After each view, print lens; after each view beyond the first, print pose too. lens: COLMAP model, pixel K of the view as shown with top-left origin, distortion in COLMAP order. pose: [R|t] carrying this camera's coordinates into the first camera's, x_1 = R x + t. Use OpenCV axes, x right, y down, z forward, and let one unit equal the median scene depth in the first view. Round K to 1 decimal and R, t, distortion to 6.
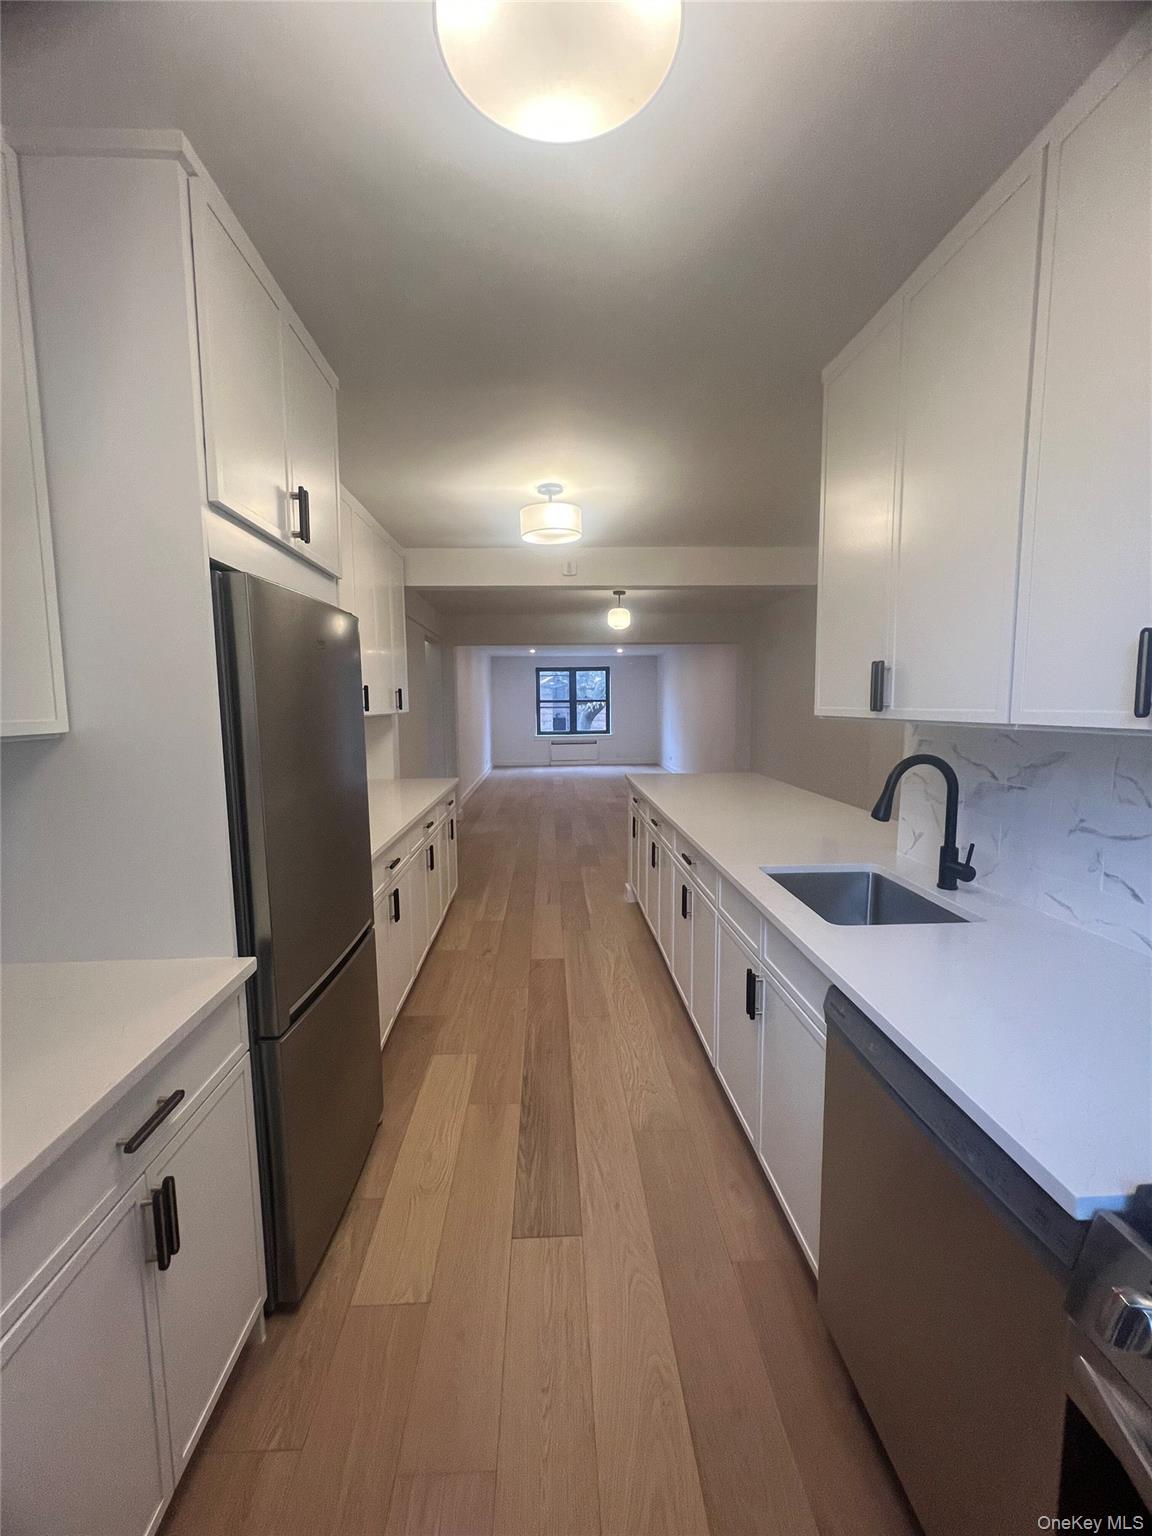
lens RADIAL K [[612.4, 0, 574.9], [0, 612.4, 762.5], [0, 0, 1]] dist [-0.003312, -0.000215]
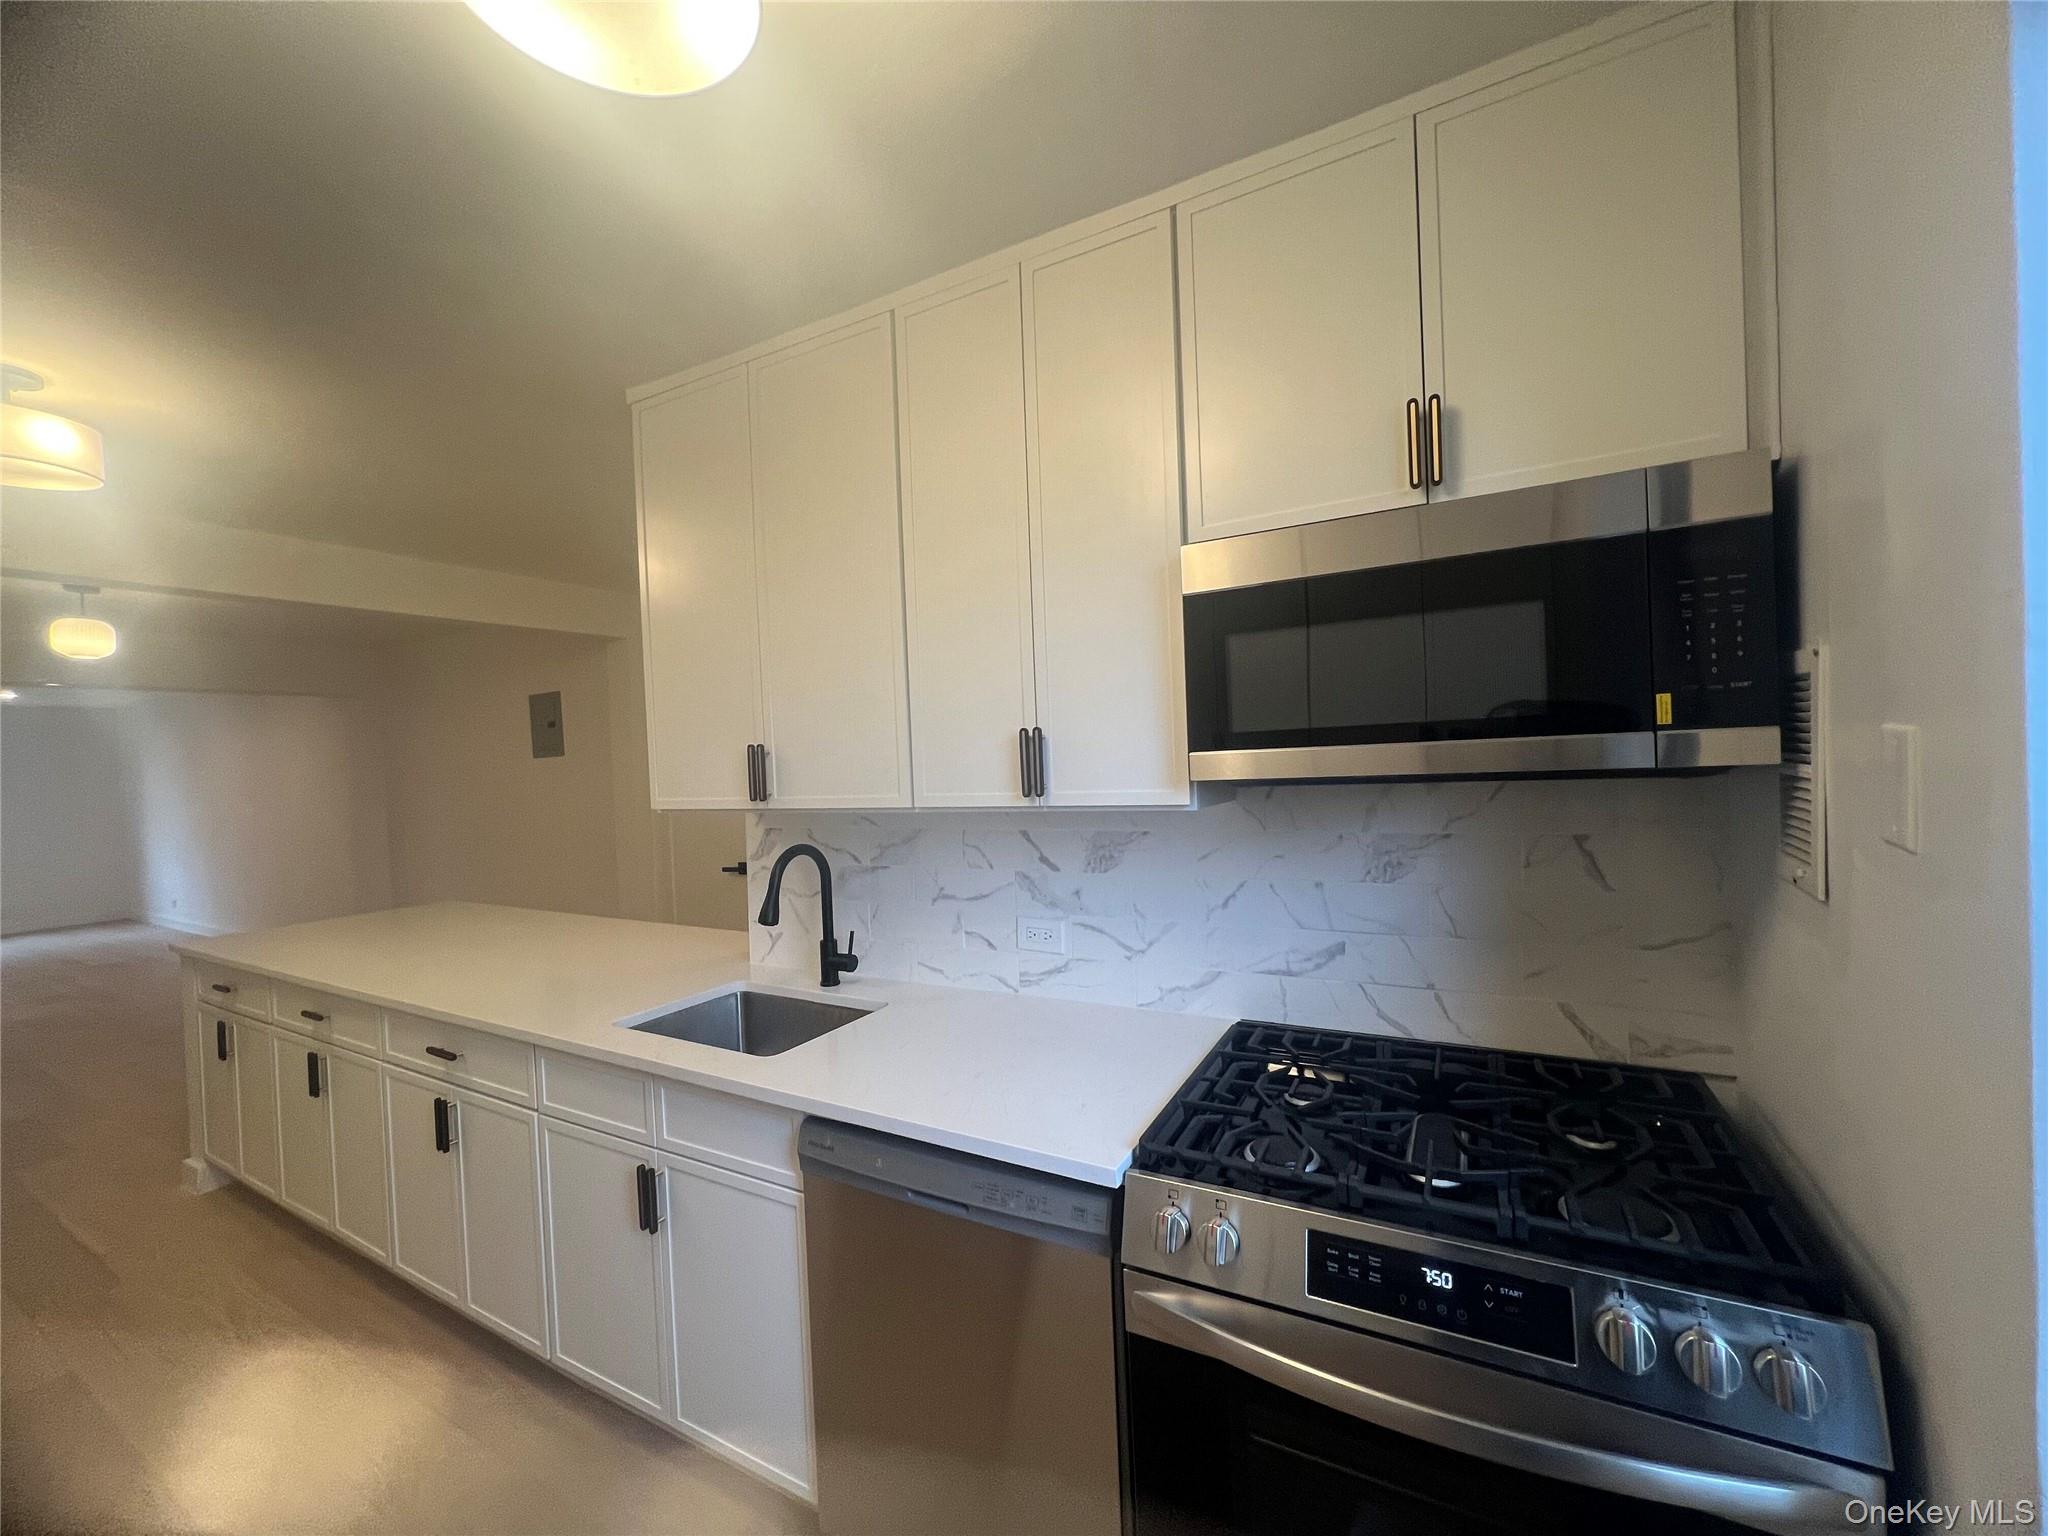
lens RADIAL K [[816.6, 0, 1017.8], [0, 816.6, 763.8], [0, 0, 1]] dist [-0.003312, -0.000215]
pose [[0.530281, -0.019257, 0.847603, -0.300751], [0.117194, 0.991810, -0.050786, -0.033465], [-0.839683, 0.126265, 0.528195, 0.060757]]
